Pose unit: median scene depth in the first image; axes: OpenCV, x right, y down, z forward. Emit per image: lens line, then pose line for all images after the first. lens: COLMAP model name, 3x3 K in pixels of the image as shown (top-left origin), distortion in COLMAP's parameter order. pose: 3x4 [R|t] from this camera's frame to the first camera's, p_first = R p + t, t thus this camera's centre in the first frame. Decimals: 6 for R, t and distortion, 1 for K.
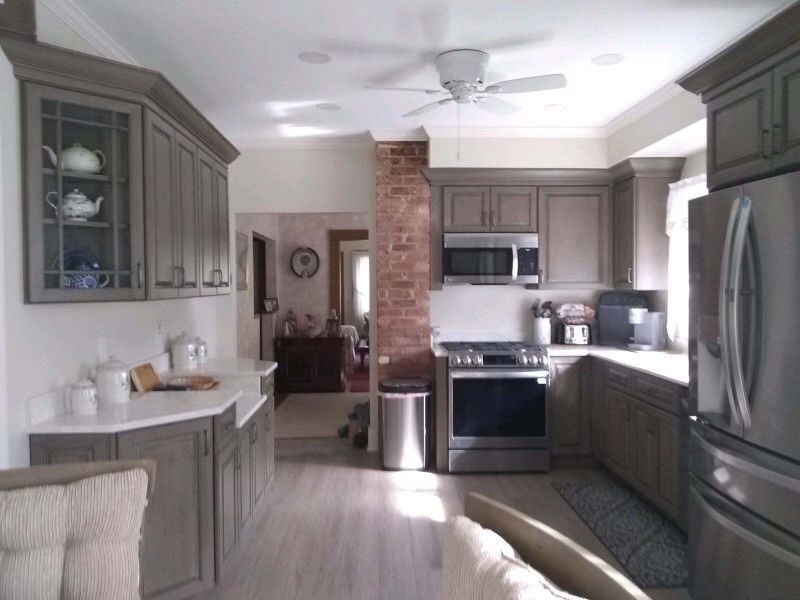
lens RADIAL K [[553.0, 0, 399.4], [0, 553.0, 281.0], [0, 0, 1]] dist [0.005061, 0.000483]
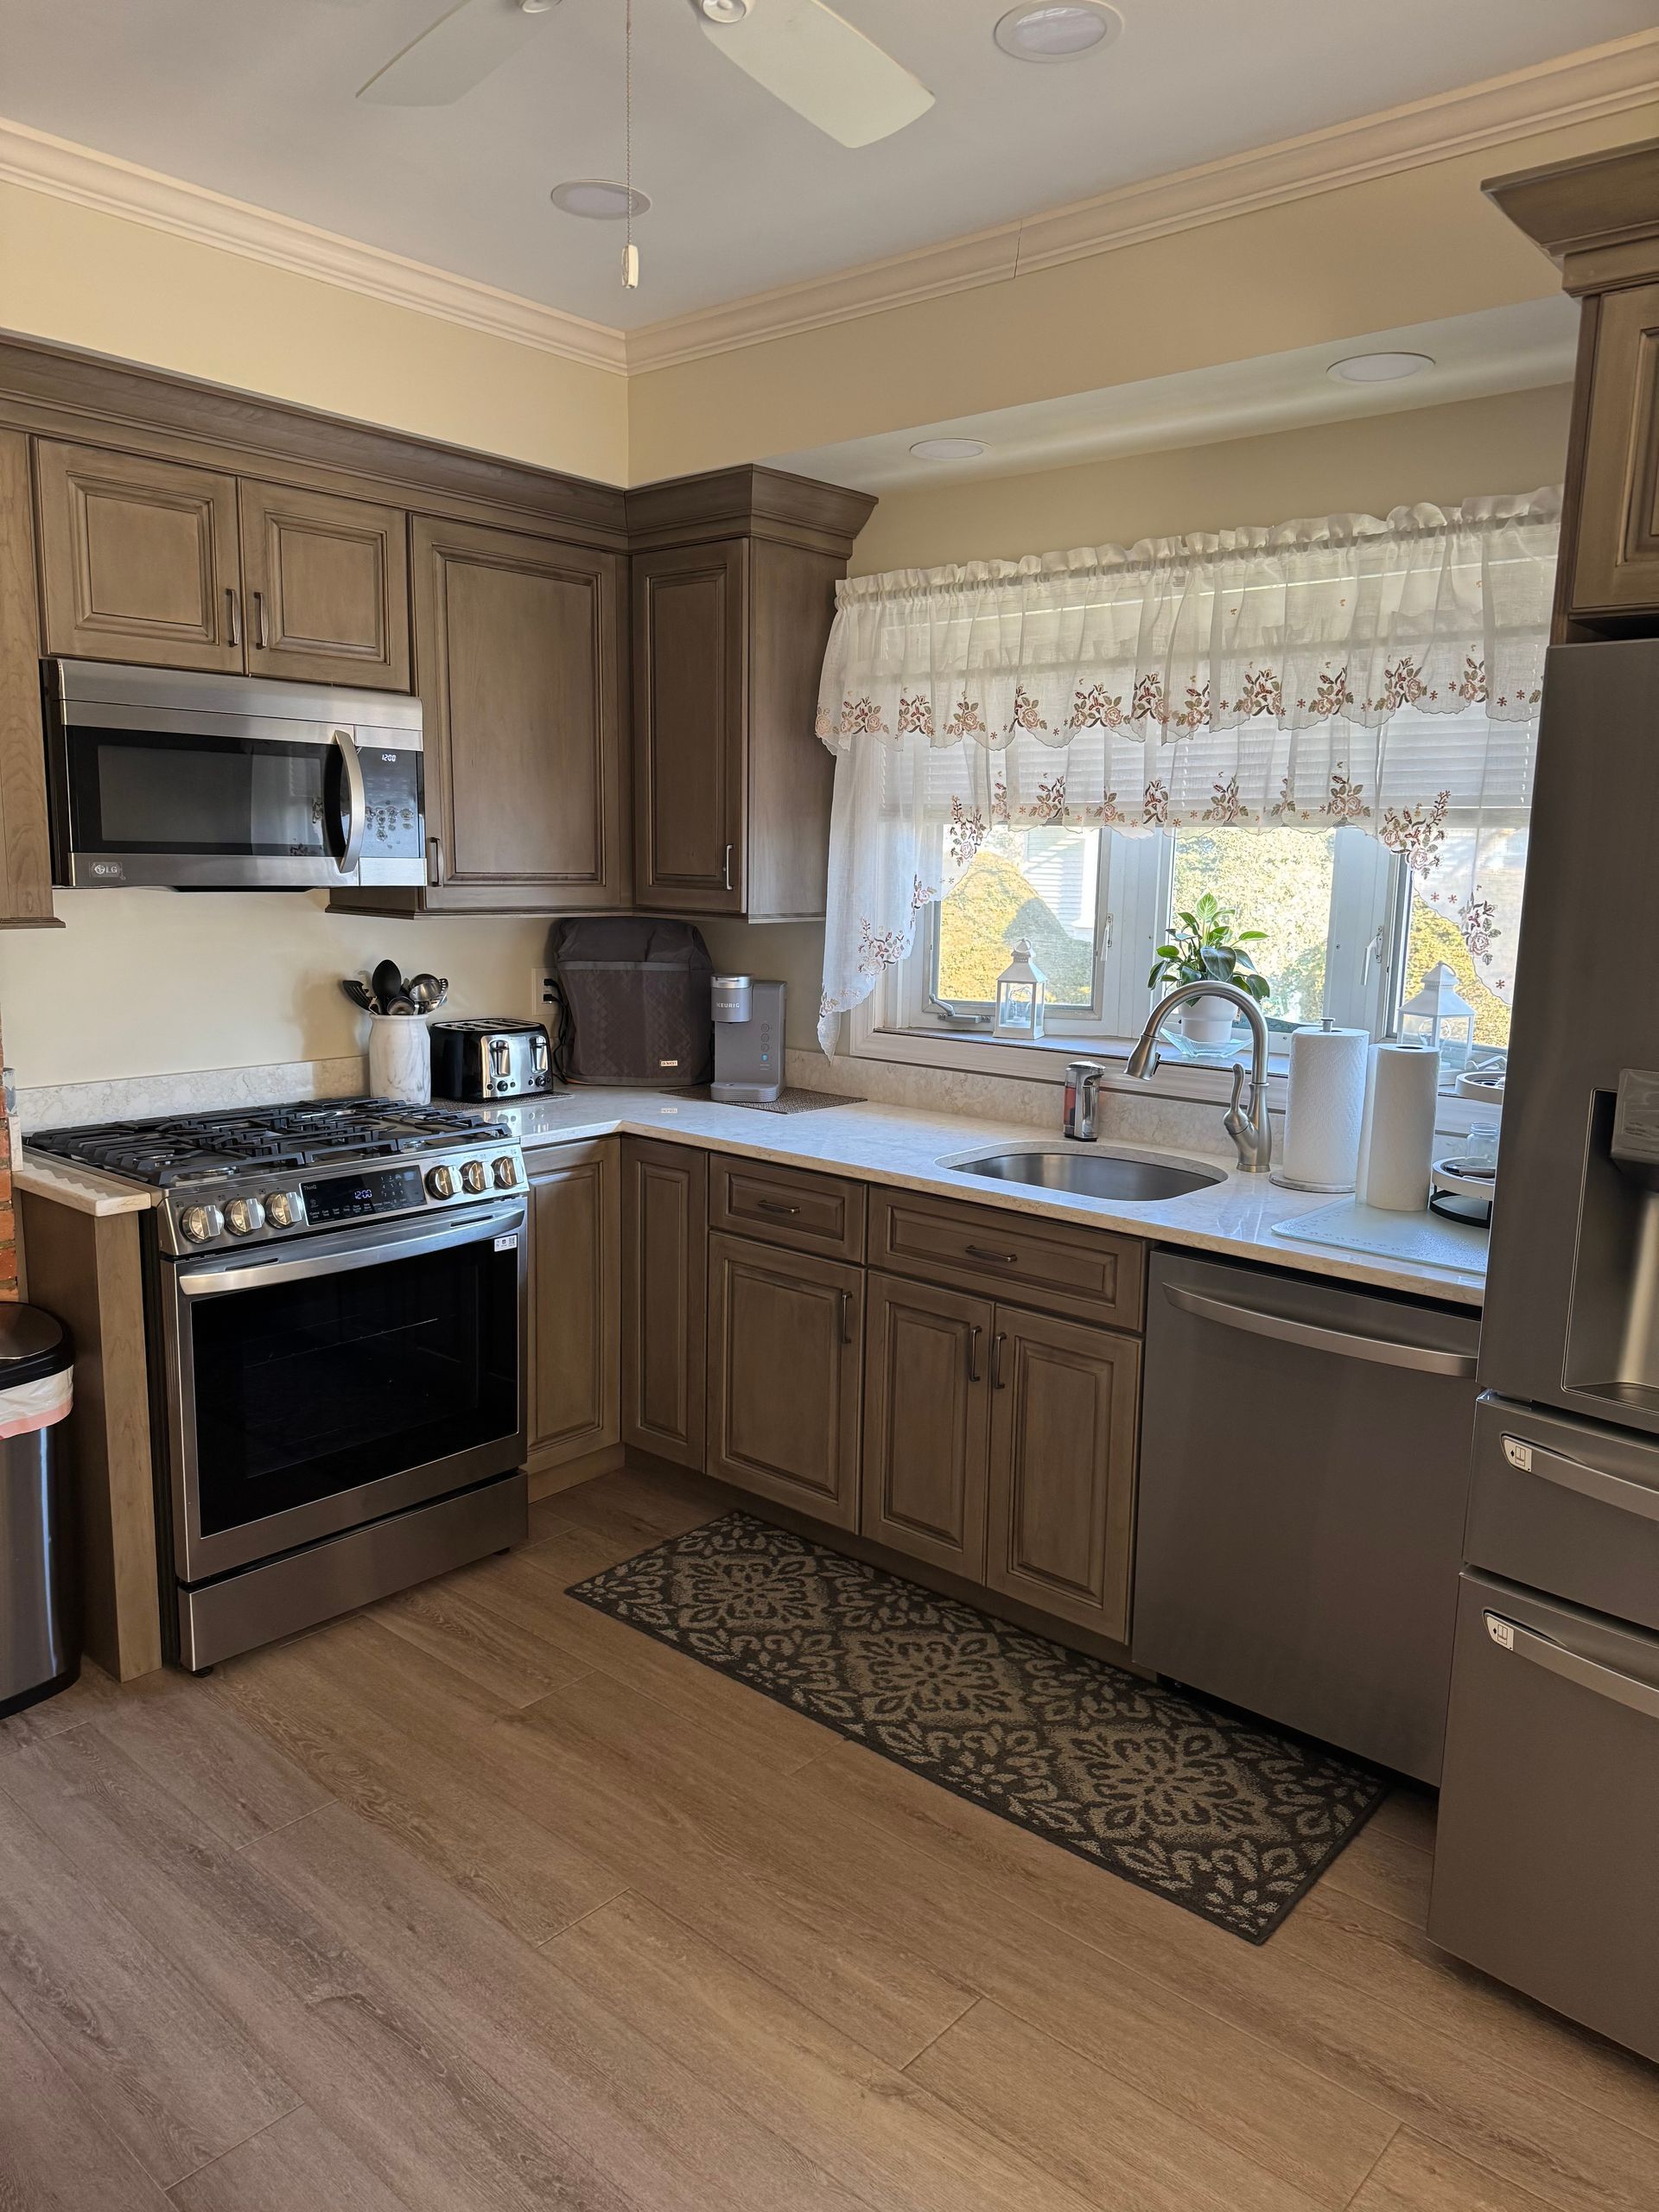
lens RADIAL K [[1529.0, 0, 829.5], [0, 1529.0, 1106.0], [0, 0, 1]] dist [0.005061, 0.000483]
pose [[0.690197, -0.093932, 0.717499, -0.160793], [-0.023311, 0.988138, 0.151787, -0.008967], [-0.723246, -0.121489, 0.679821, 0.345026]]
